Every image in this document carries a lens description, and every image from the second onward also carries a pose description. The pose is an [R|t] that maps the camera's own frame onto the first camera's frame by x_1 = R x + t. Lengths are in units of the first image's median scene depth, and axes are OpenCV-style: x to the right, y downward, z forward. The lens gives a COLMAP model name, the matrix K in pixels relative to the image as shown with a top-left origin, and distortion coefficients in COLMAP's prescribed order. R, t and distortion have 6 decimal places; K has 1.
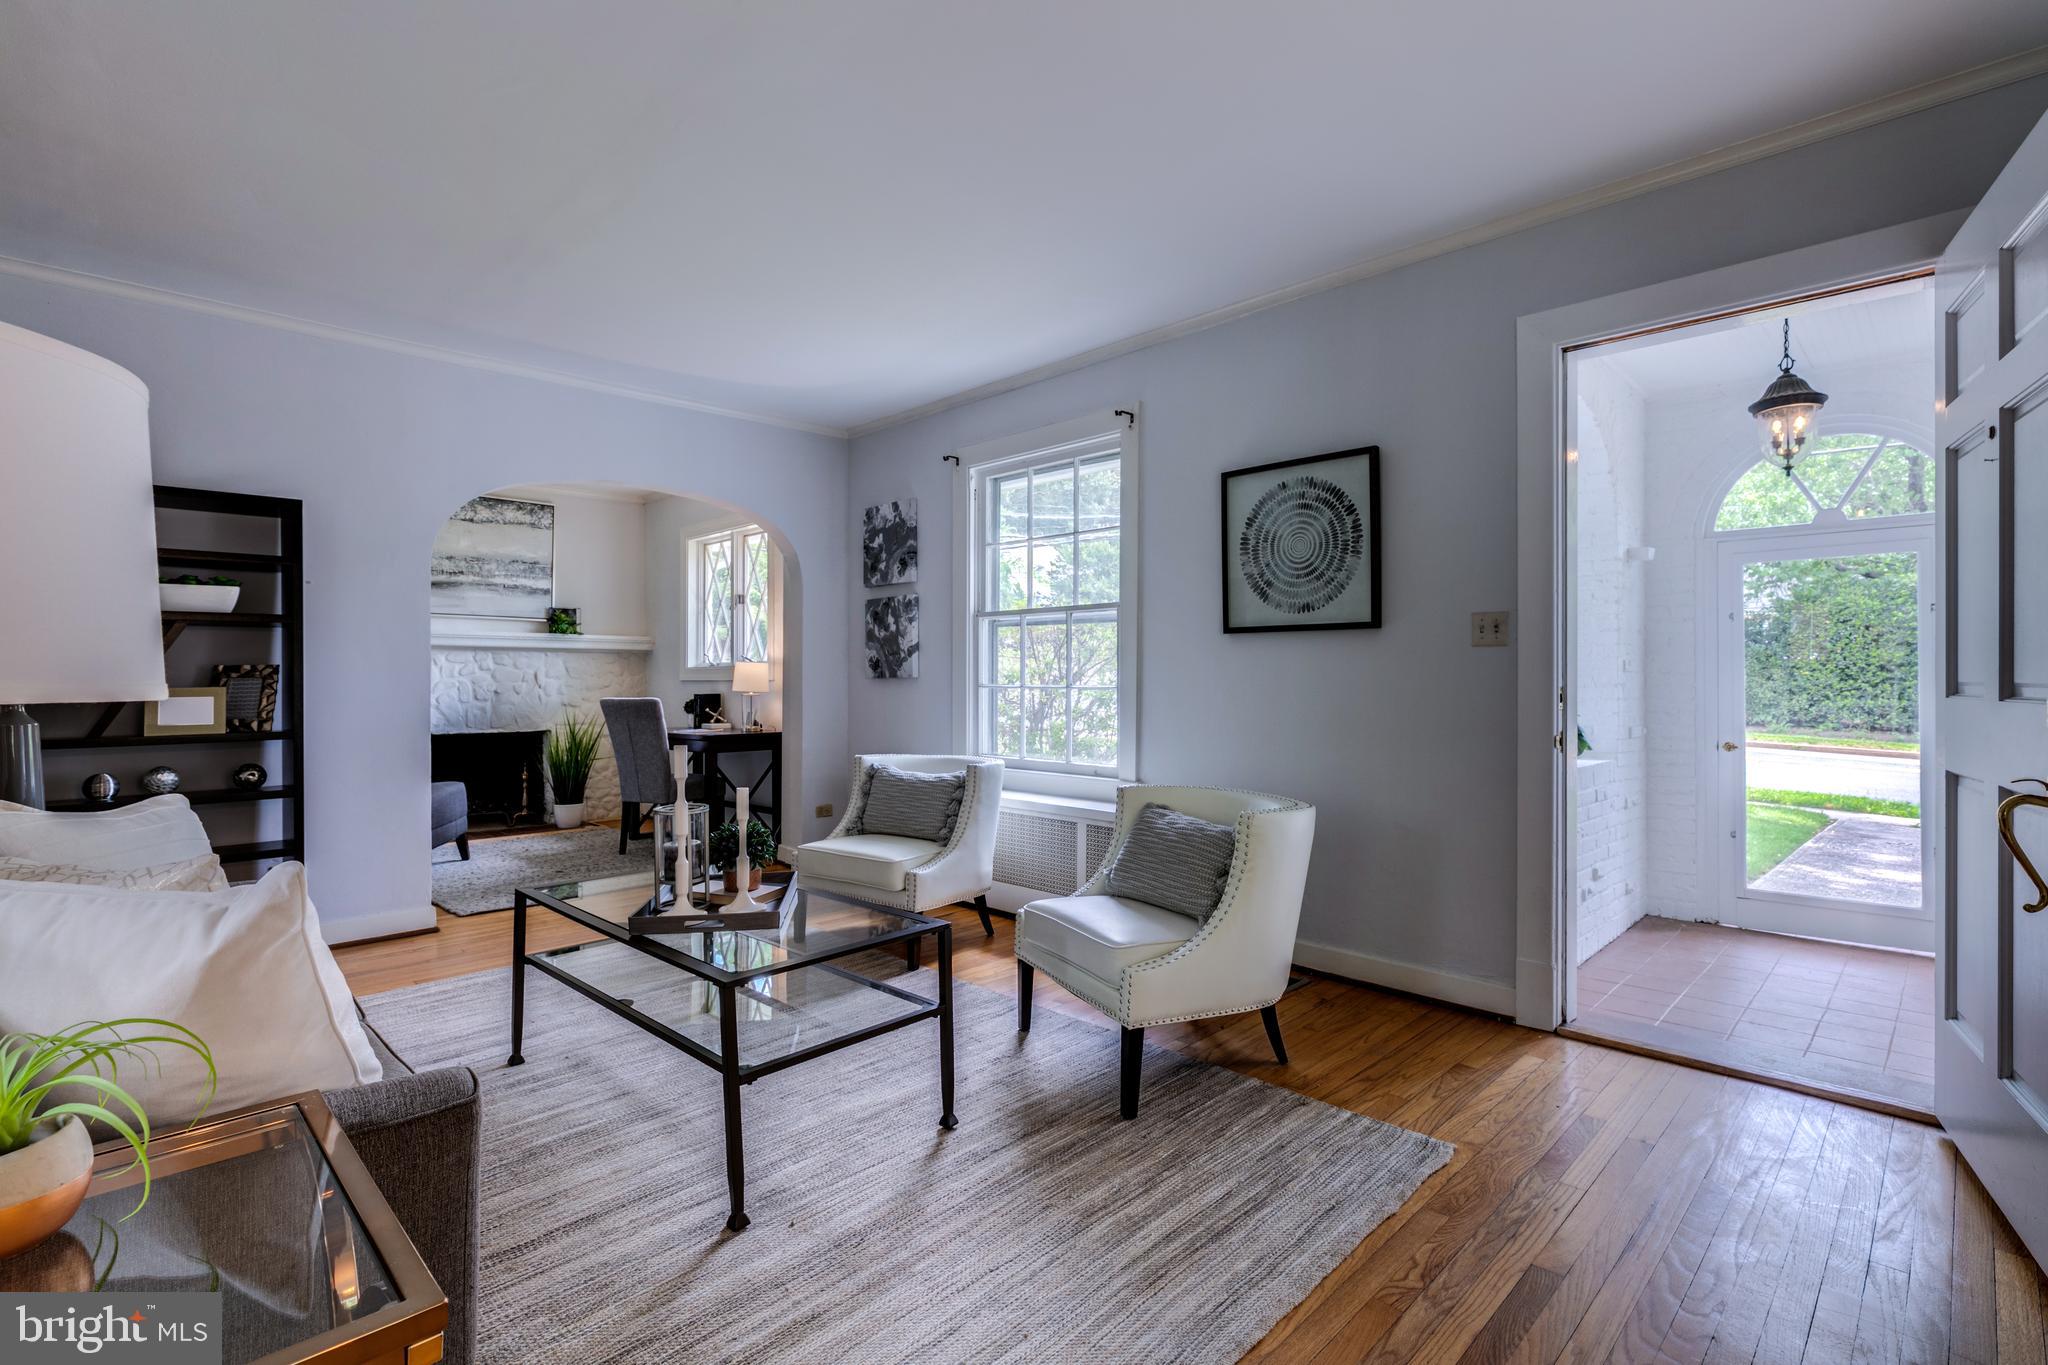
lens RADIAL K [[968.0, 0, 1019.4], [0, 968.0, 676.1], [0, 0, 1]] dist [-0.003194, -0.000246]
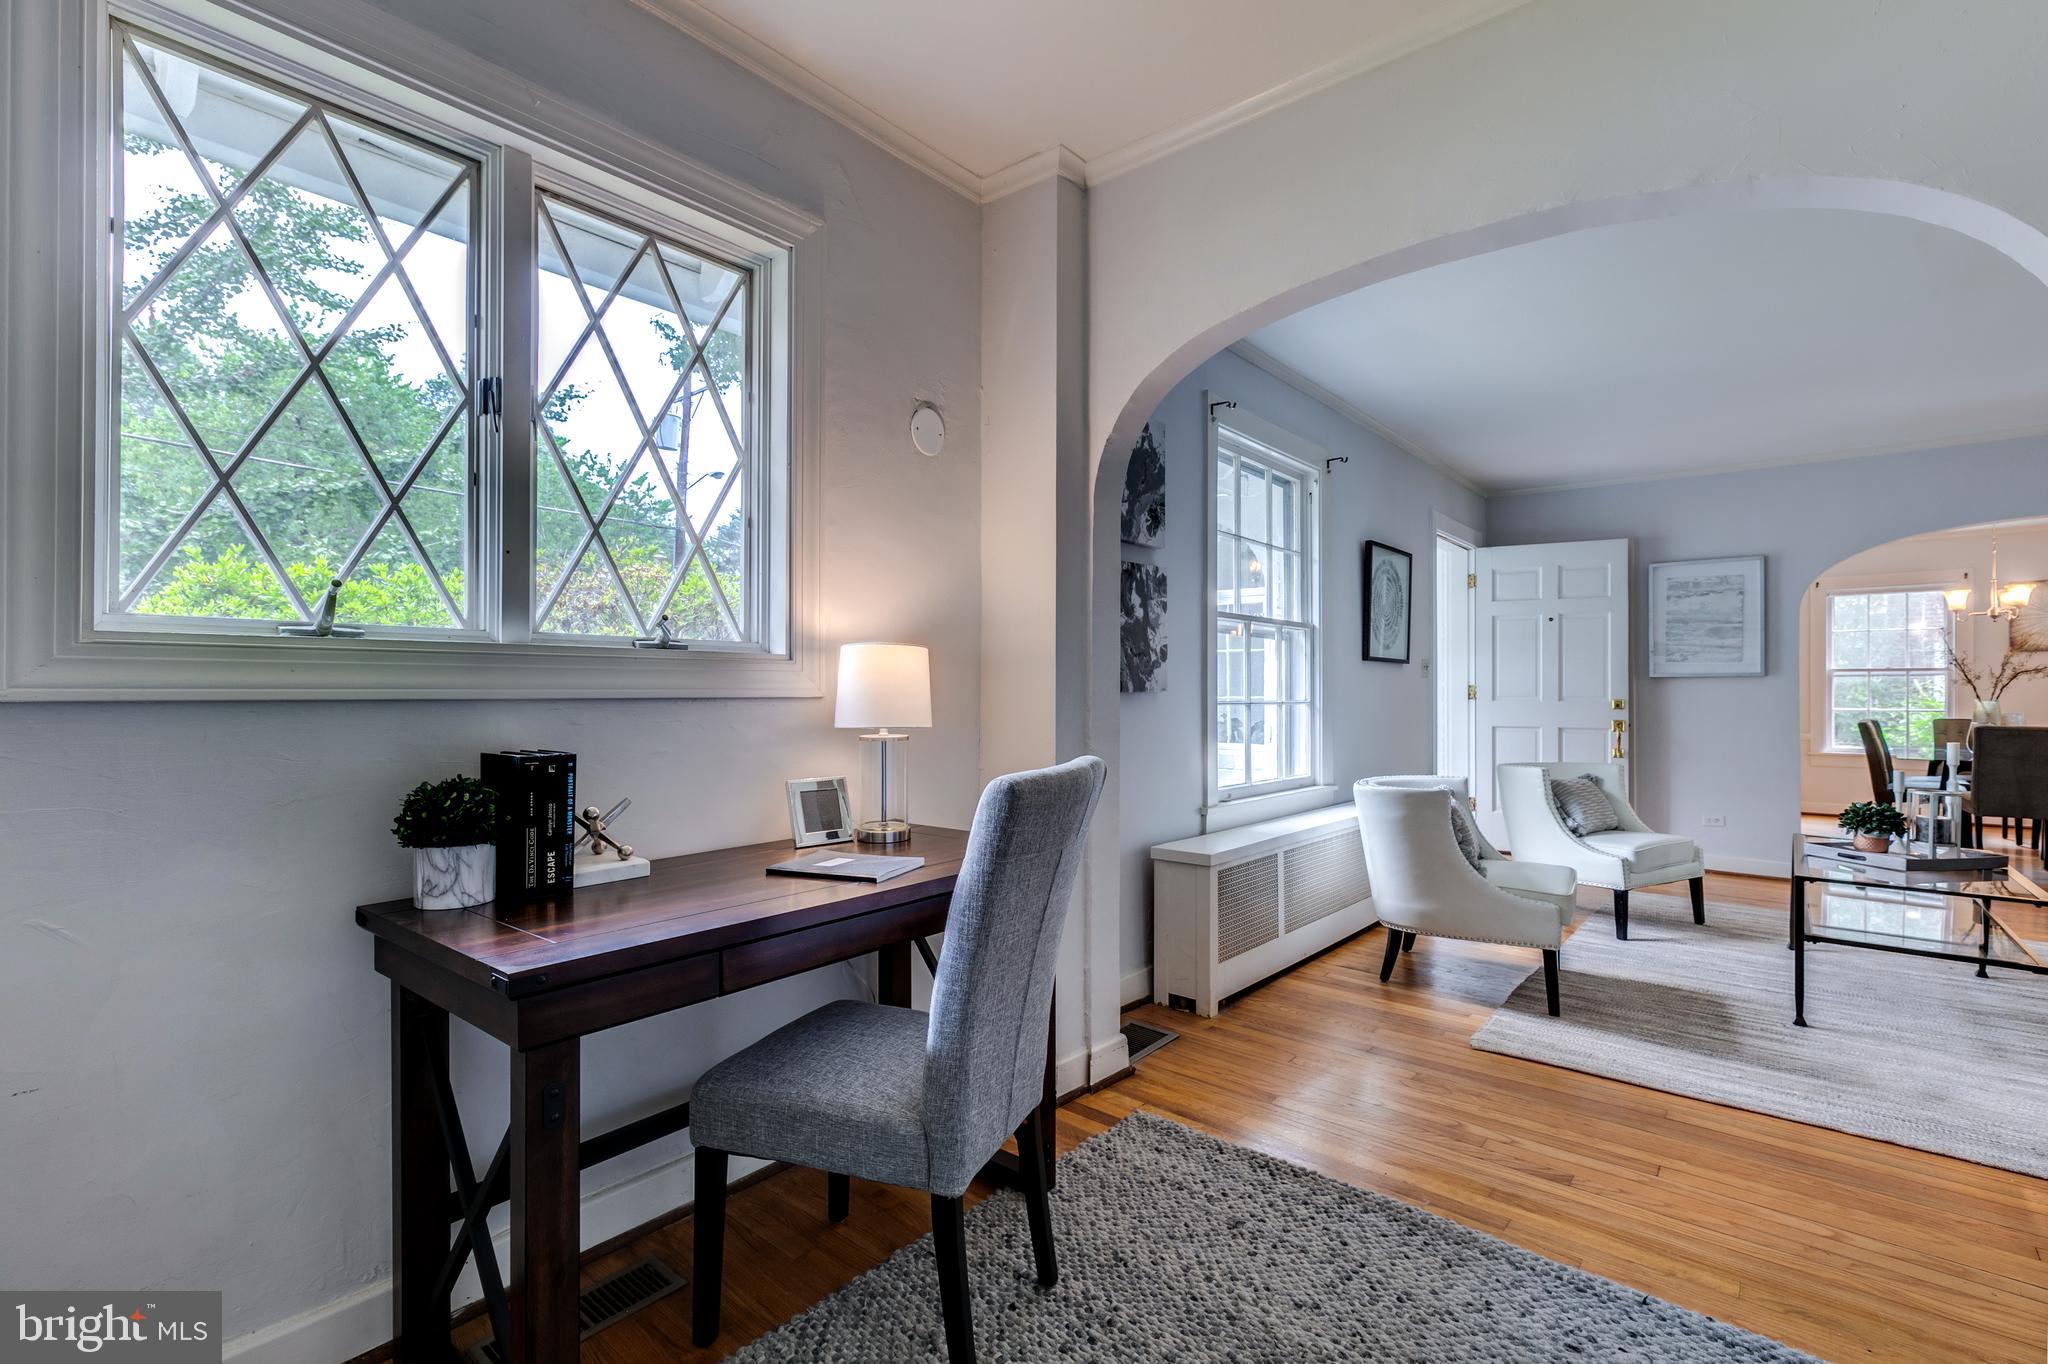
lens RADIAL K [[931.5, 0, 1032.7], [0, 931.5, 684.4], [0, 0, 1]] dist [0.003318, -0.001015]
pose [[-0.093901, 0.010686, 0.995524, -0.732017], [-0.003709, 0.999932, -0.011083, 0.003431], [-0.995575, -0.004733, -0.093855, 1.134837]]
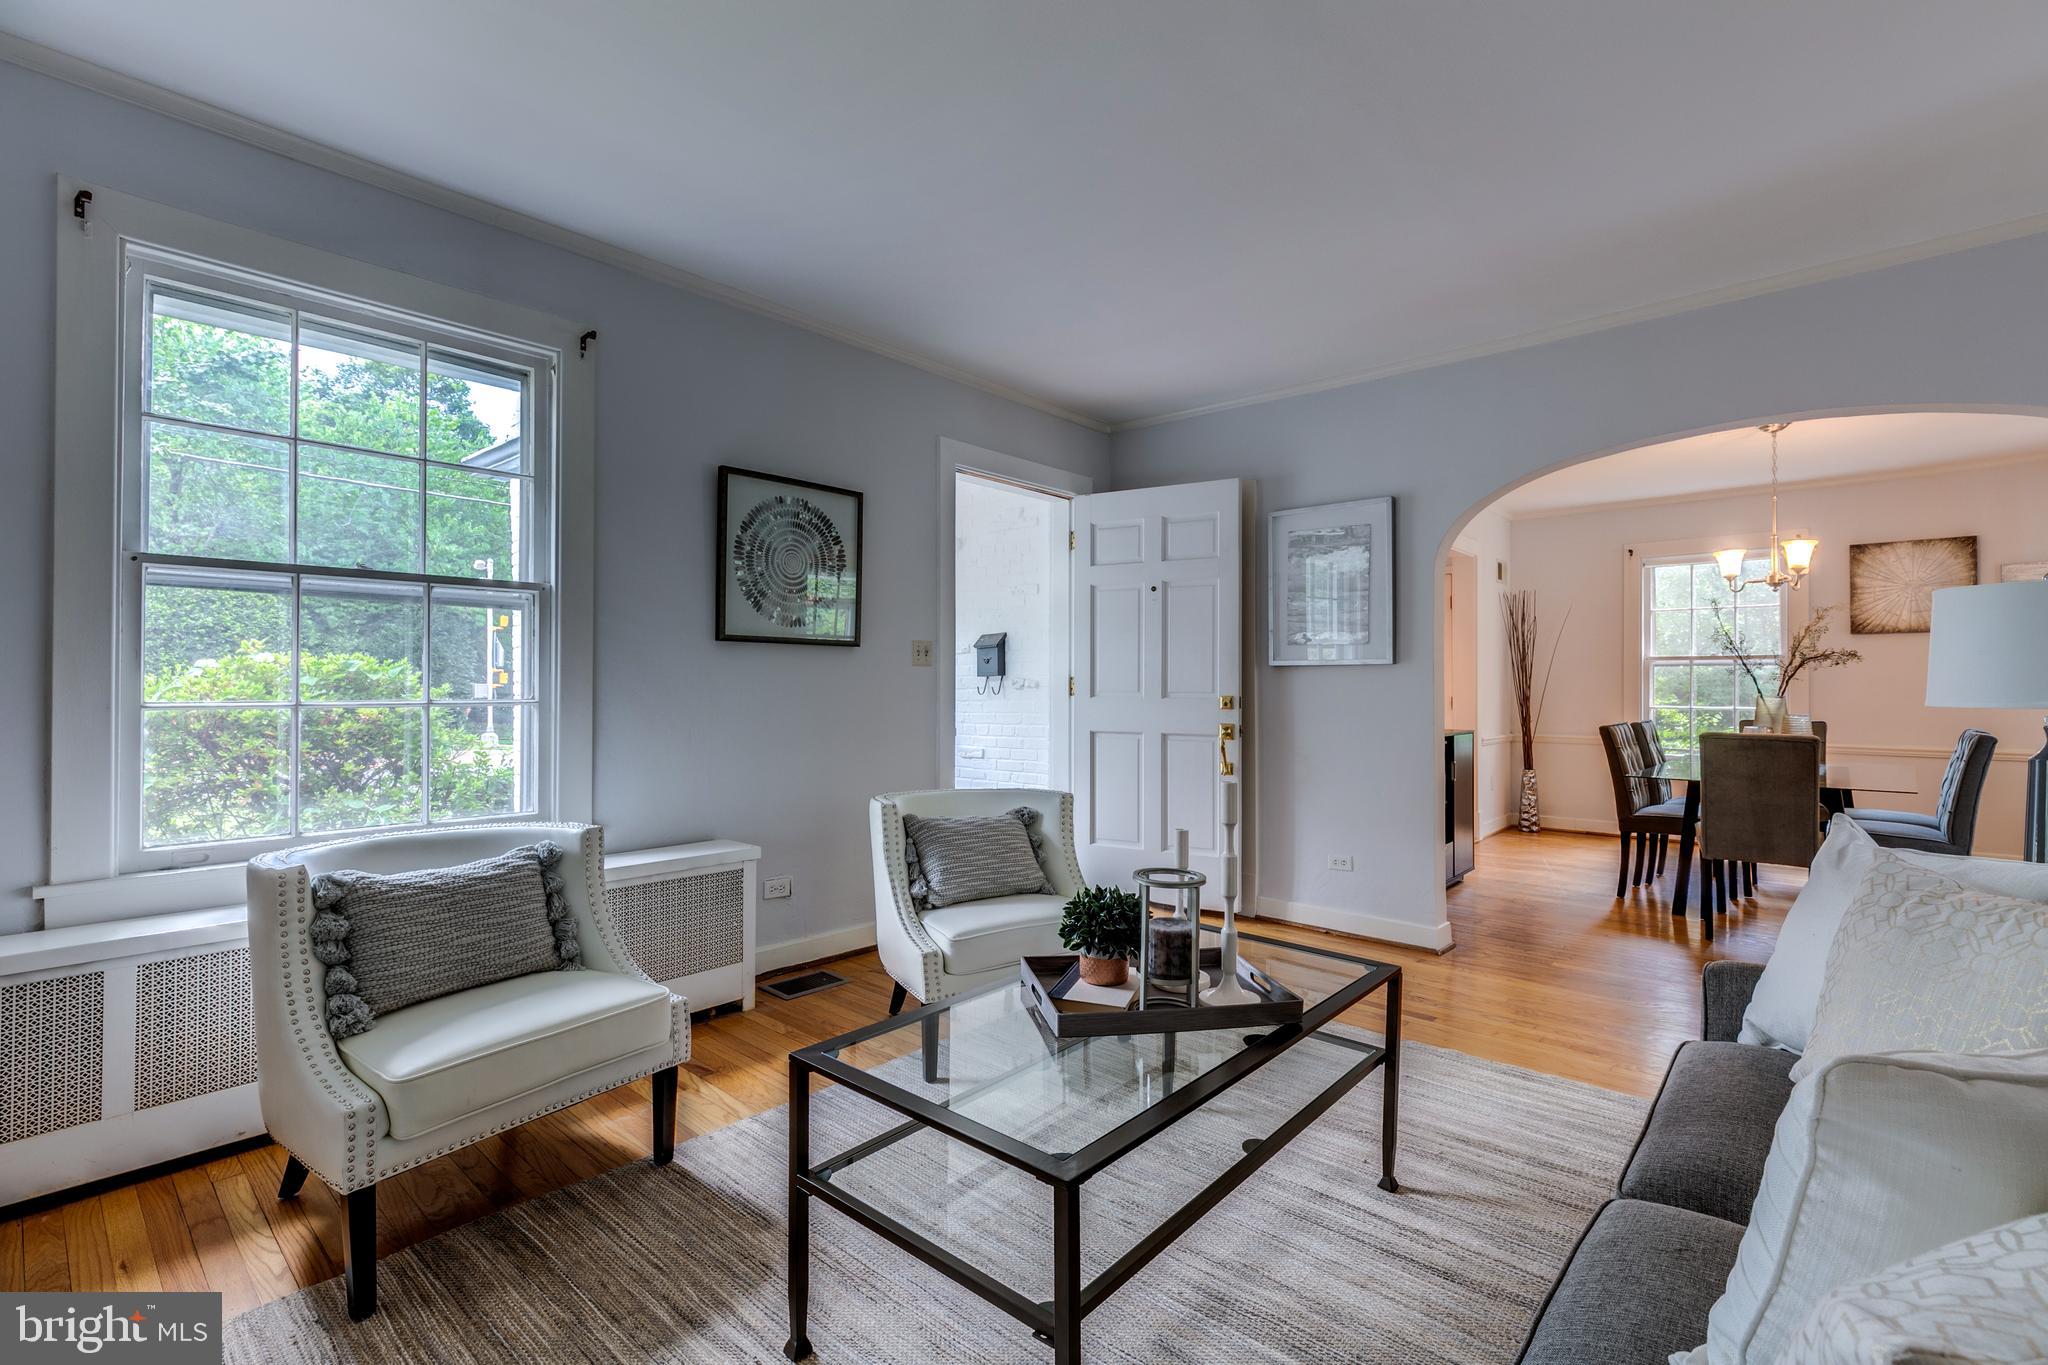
lens RADIAL K [[931.5, 0, 1023.5], [0, 931.5, 681.1], [0, 0, 1]] dist [0.003318, -0.001015]
pose [[-0.065299, 0.007139, 0.997840, -0.490155], [-0.003070, 0.999968, -0.007355, -0.000121], [-0.997861, -0.003543, -0.065275, 0.550539]]
